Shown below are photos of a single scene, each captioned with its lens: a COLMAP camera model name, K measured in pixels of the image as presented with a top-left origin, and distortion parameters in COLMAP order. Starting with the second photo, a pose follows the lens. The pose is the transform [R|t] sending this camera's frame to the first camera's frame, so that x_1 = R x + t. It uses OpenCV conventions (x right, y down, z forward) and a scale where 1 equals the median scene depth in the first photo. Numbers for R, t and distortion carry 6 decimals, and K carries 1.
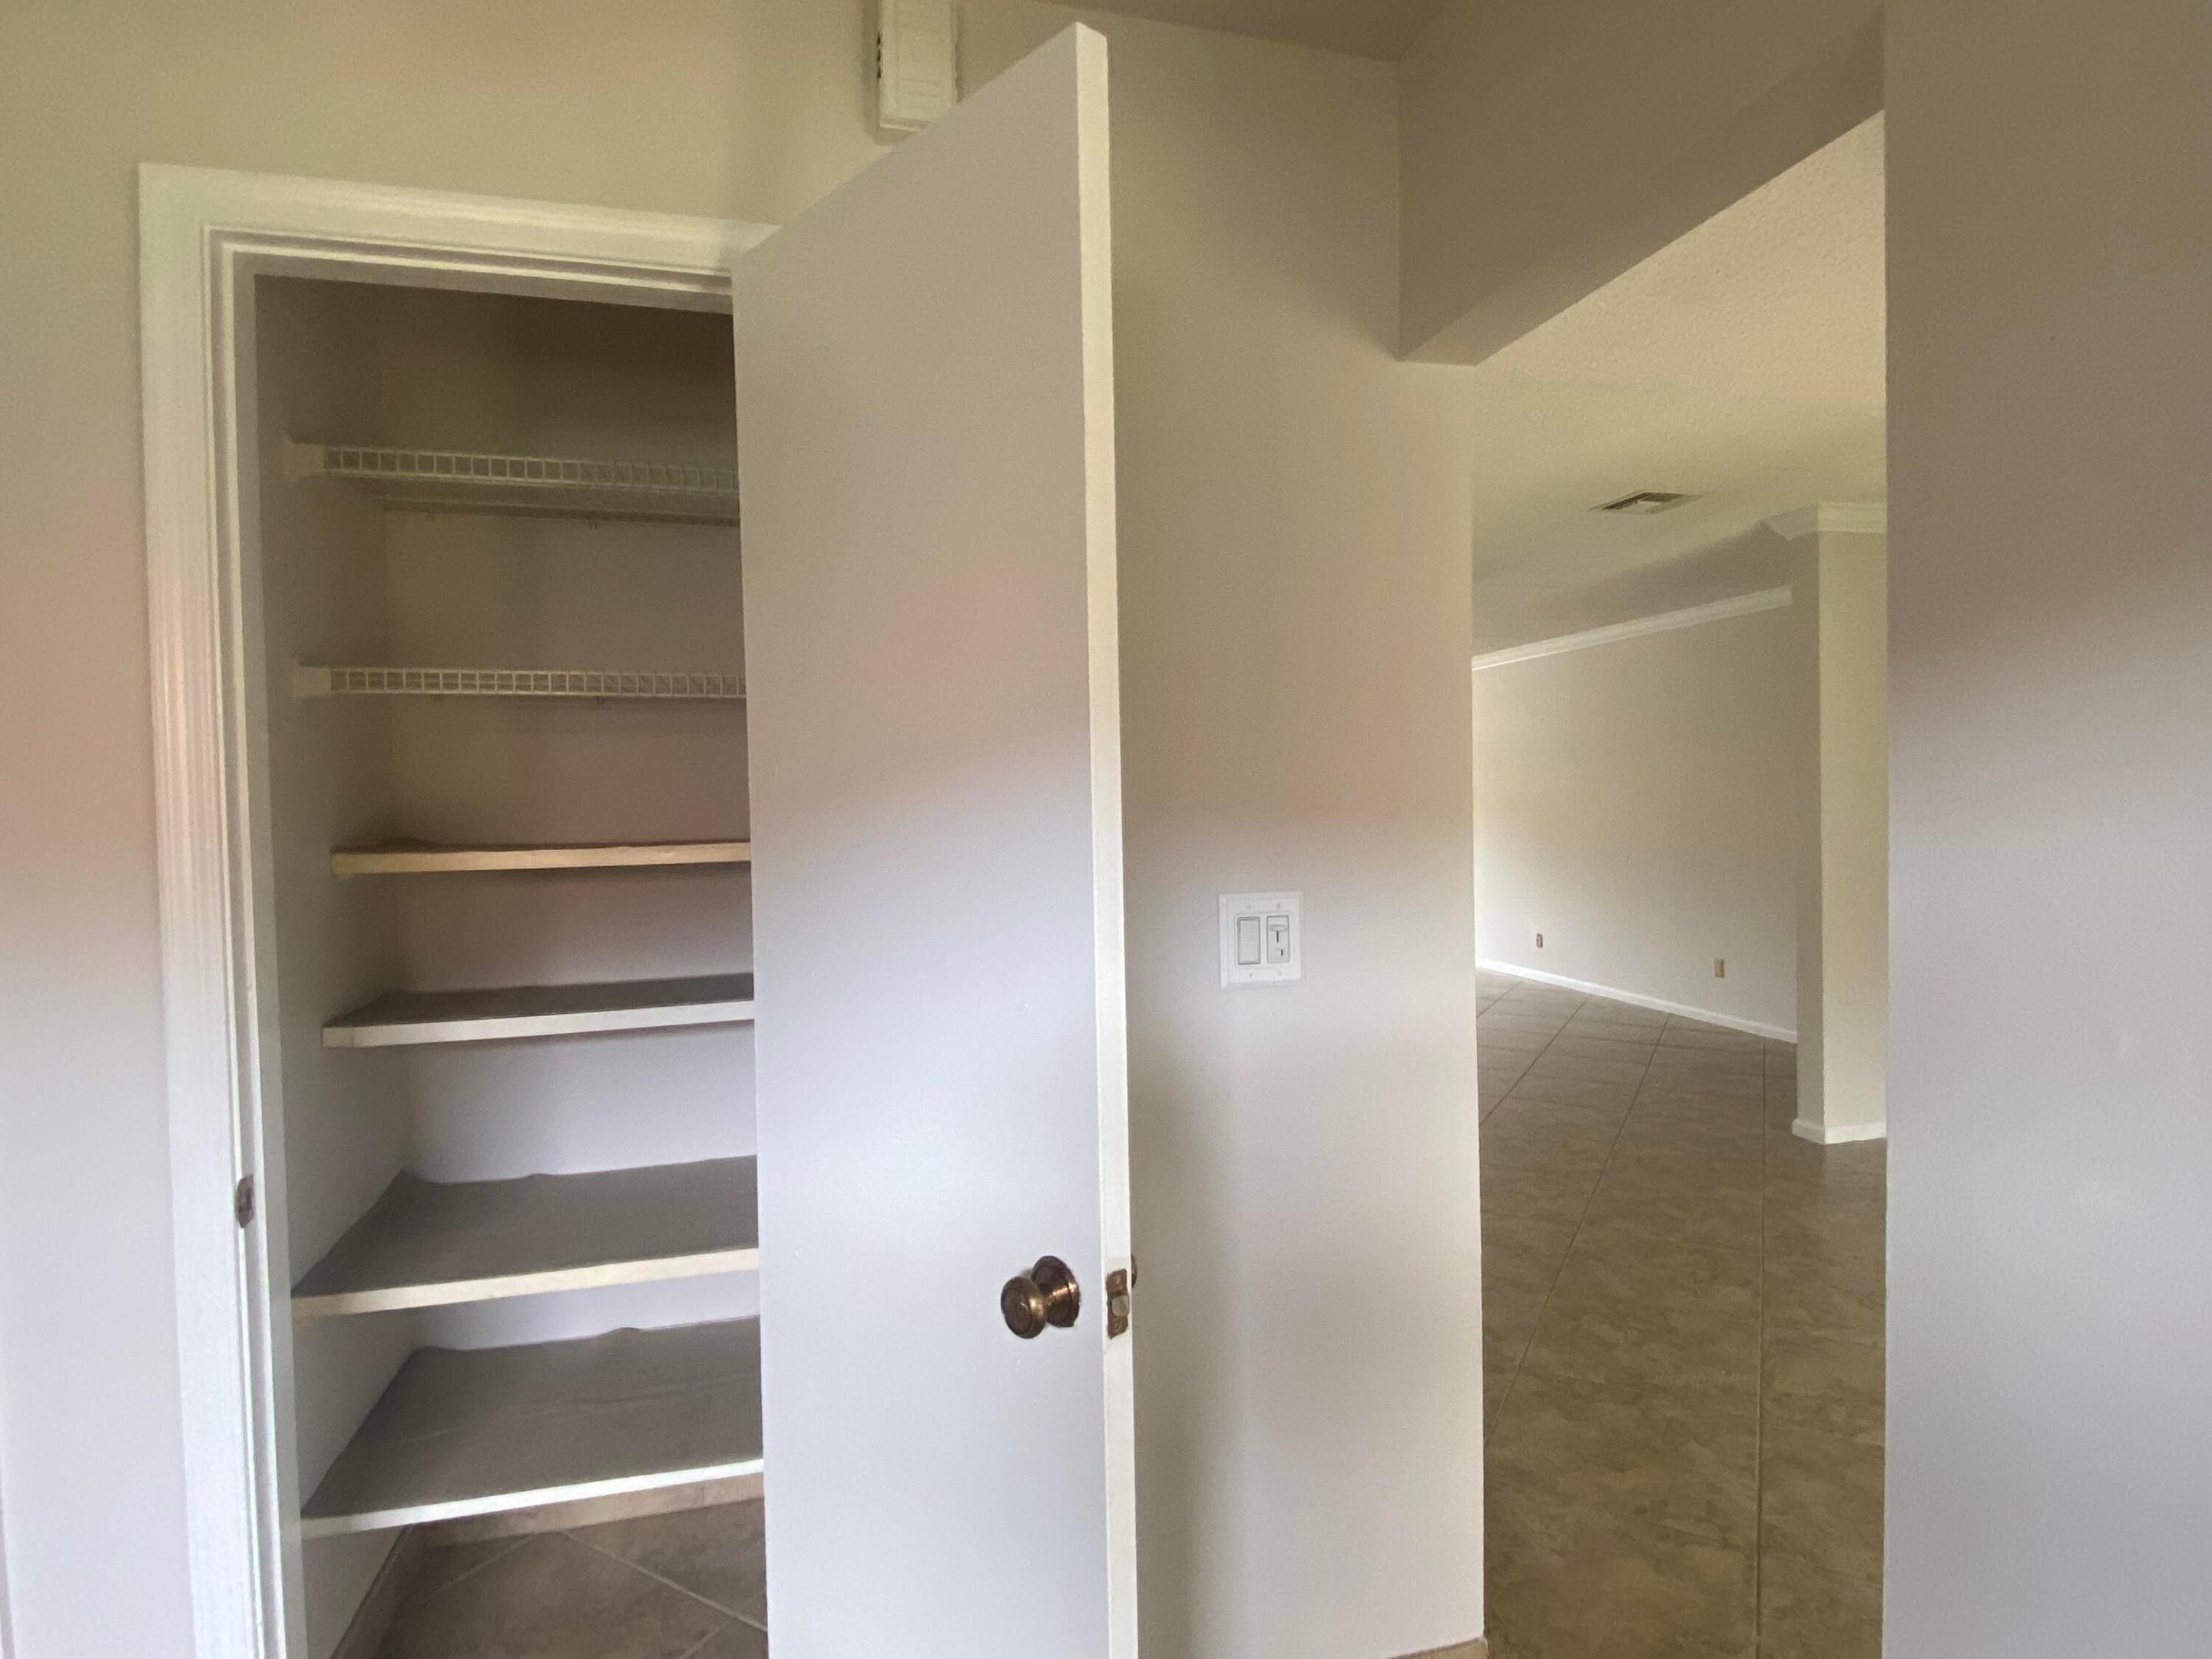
lens RADIAL K [[1126.1, 0, 1106.0], [0, 1126.1, 829.5], [0, 0, 1]] dist [0.054840, -0.072764]
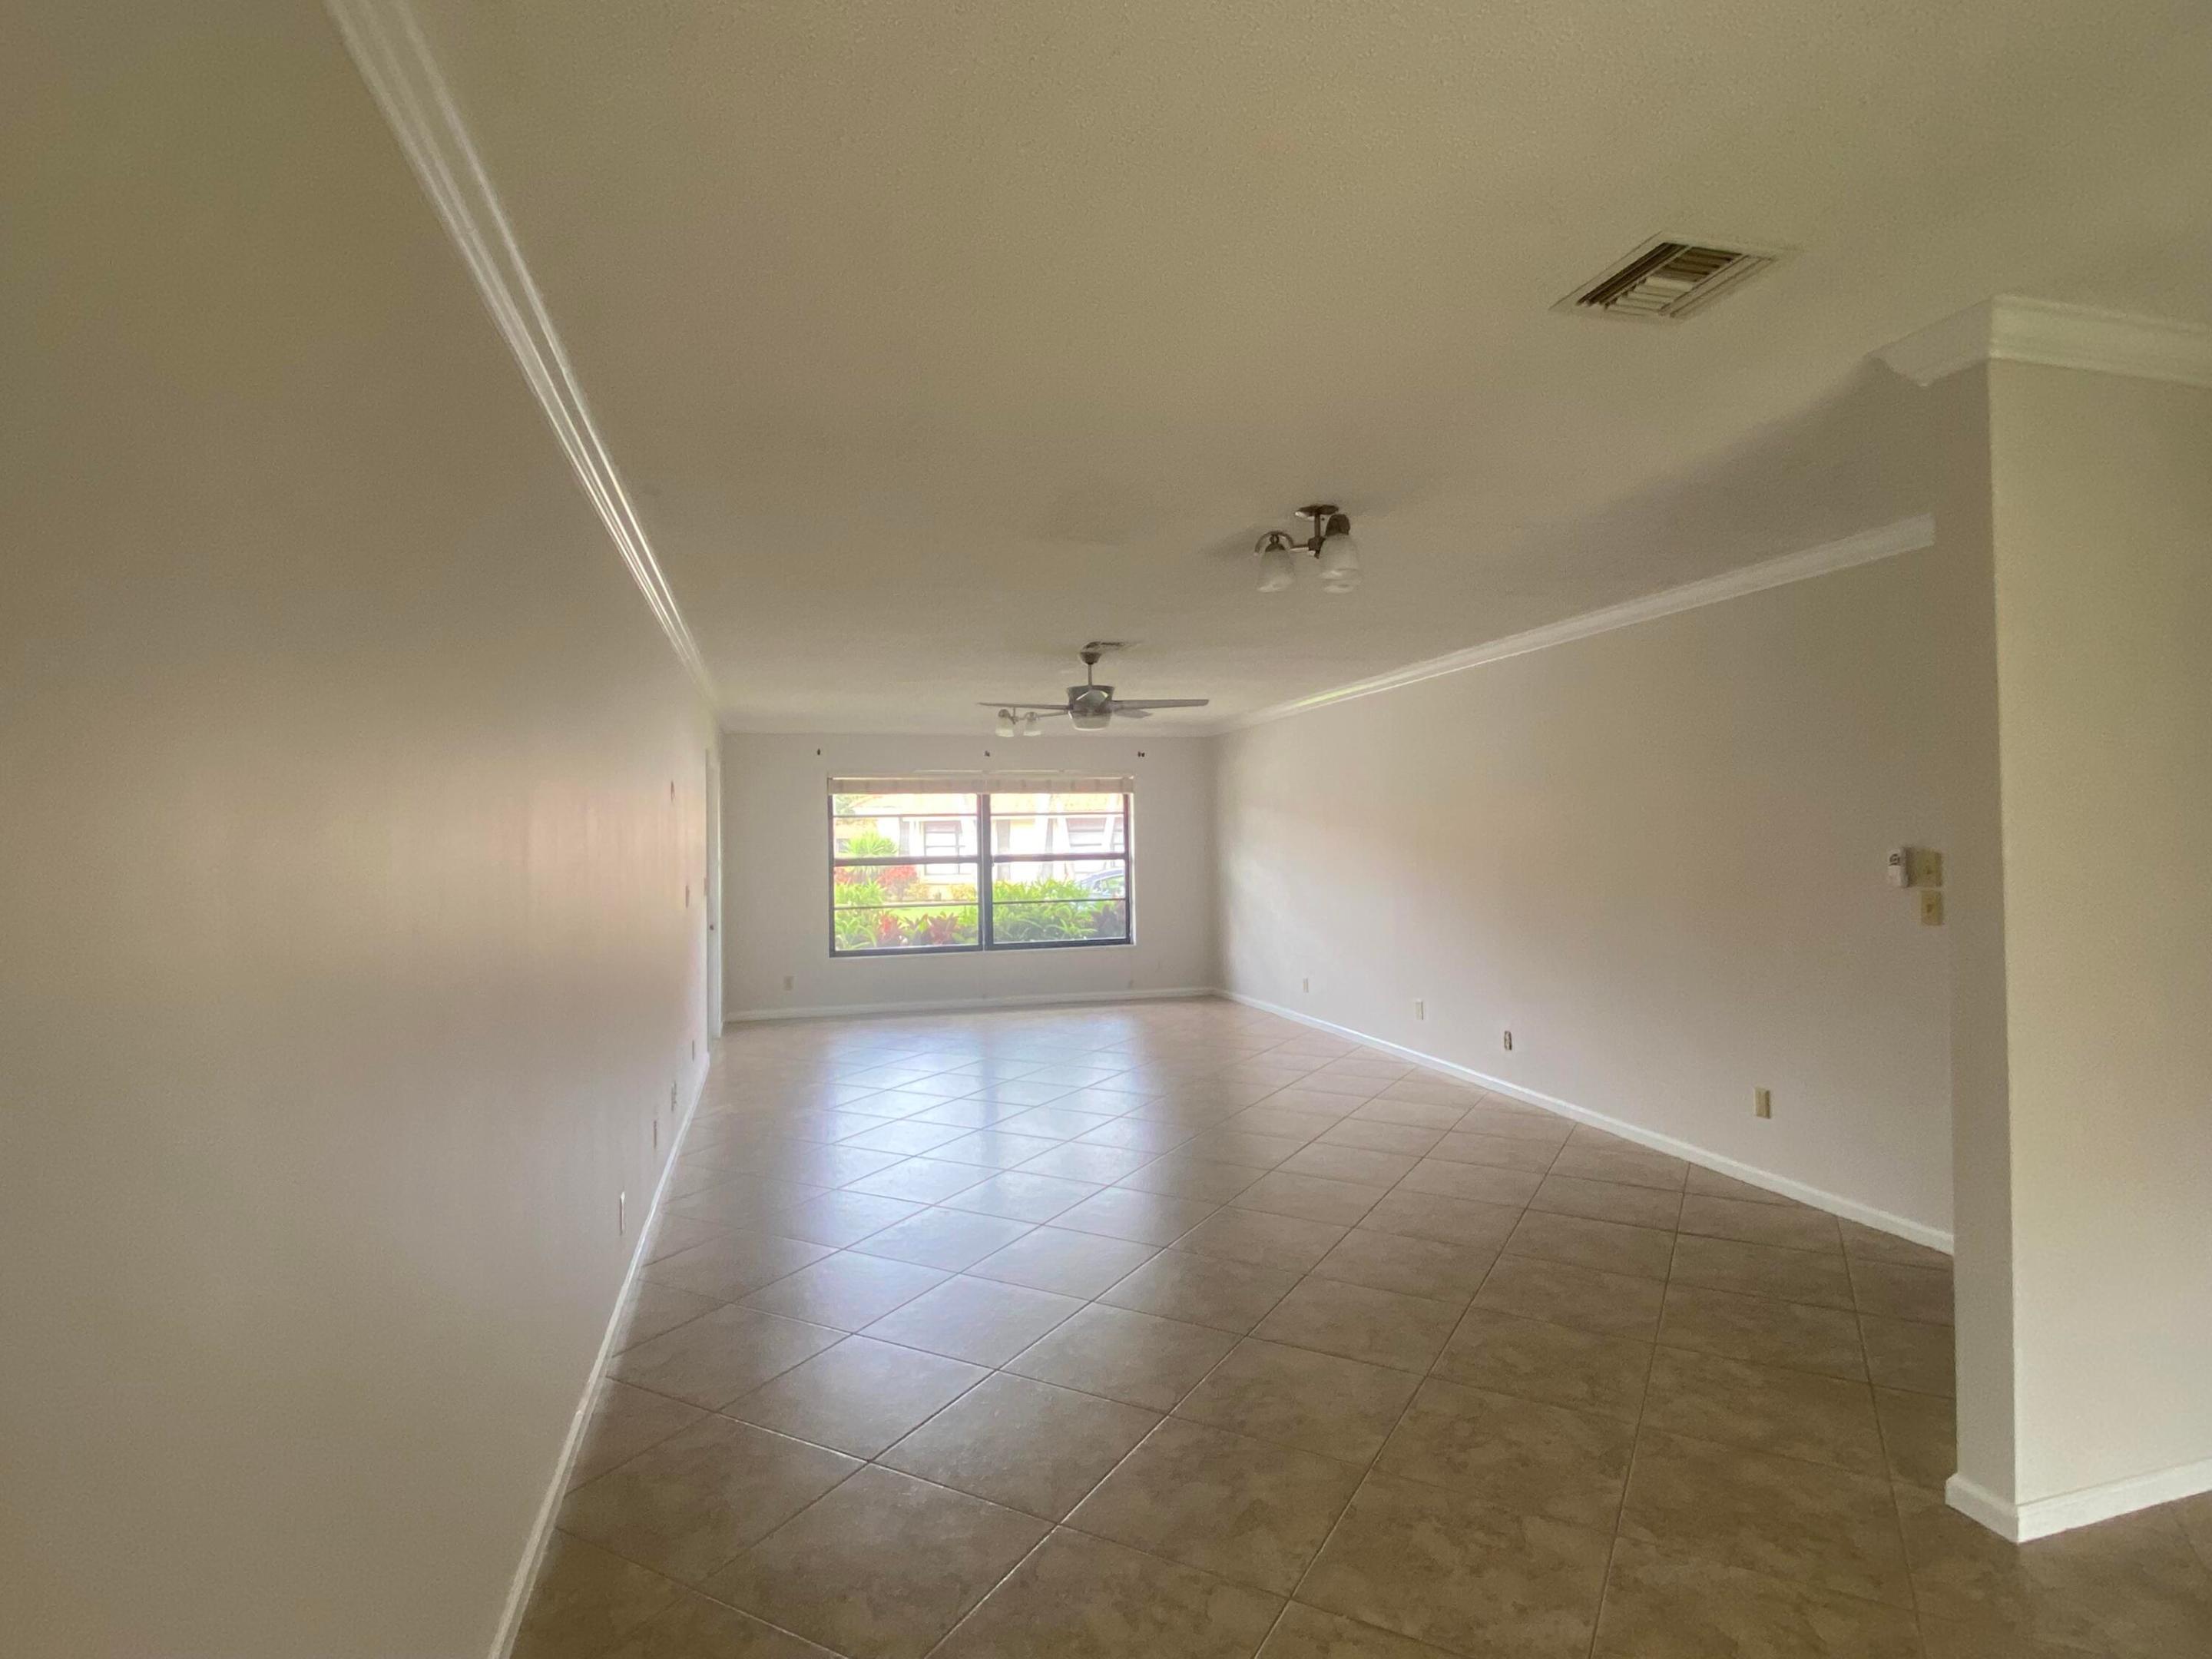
lens RADIAL K [[1087.9, 0, 1106.0], [0, 1087.9, 829.5], [0, 0, 1]] dist [0.001455, -0.013533]
pose [[0.999948, 0.002379, -0.009880, 0.221958], [-0.002694, 0.999483, -0.032034, -0.028448], [0.009799, 0.032059, 0.999438, 0.498086]]
